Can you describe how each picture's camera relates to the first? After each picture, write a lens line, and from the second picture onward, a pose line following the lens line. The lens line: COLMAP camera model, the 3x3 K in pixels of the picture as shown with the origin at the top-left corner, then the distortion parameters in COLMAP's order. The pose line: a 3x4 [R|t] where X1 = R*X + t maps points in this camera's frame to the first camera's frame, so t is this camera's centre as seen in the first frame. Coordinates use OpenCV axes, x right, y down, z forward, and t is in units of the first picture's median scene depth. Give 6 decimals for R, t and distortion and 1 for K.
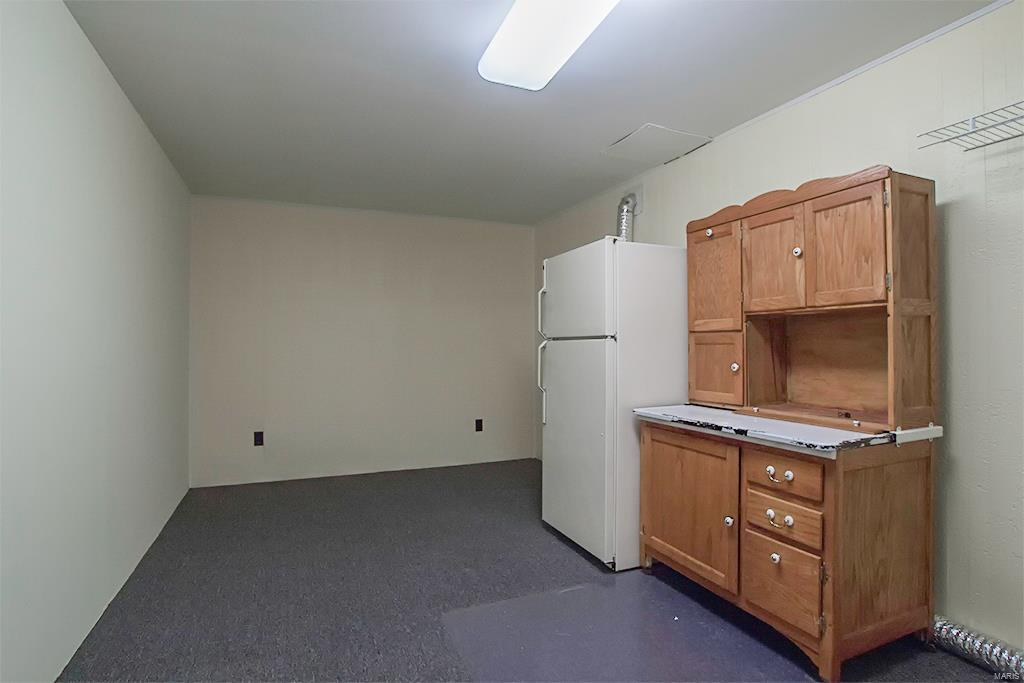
lens RADIAL K [[517.8, 0, 512.0], [0, 517.8, 341.5], [0, 0, 1]] dist [-0.043078, 0.000256]
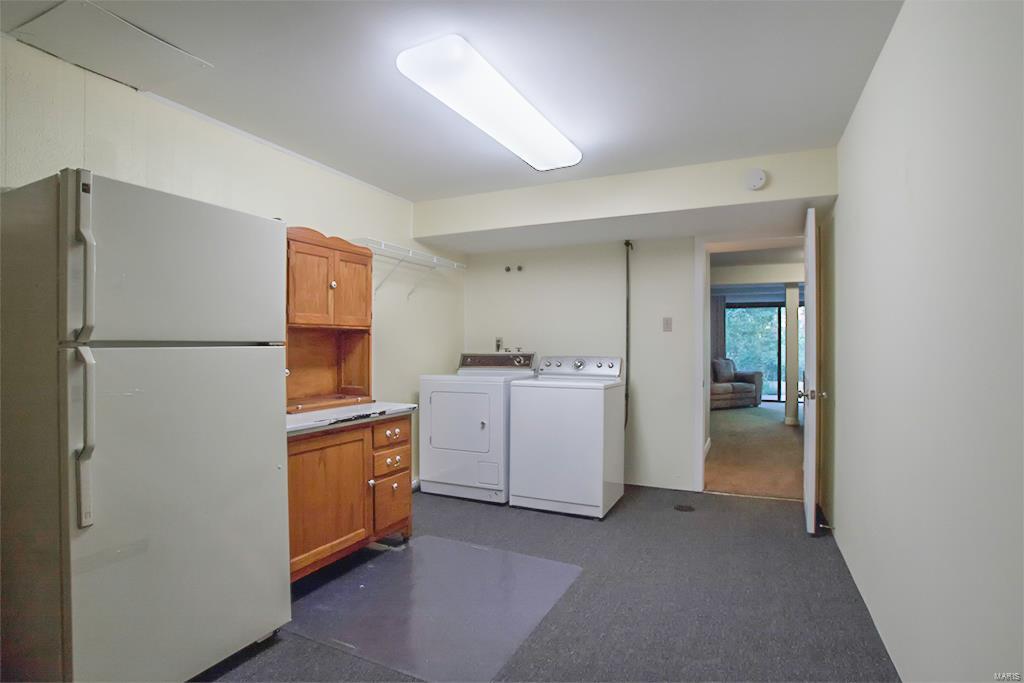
lens RADIAL K [[517.8, 0, 512.0], [0, 517.8, 341.5], [0, 0, 1]] dist [-0.043078, 0.000256]
pose [[-0.675762, 0.005721, 0.737098, -0.767651], [-0.009369, 0.999822, -0.016350, -0.002760], [-0.737060, -0.017954, -0.675589, 1.526672]]
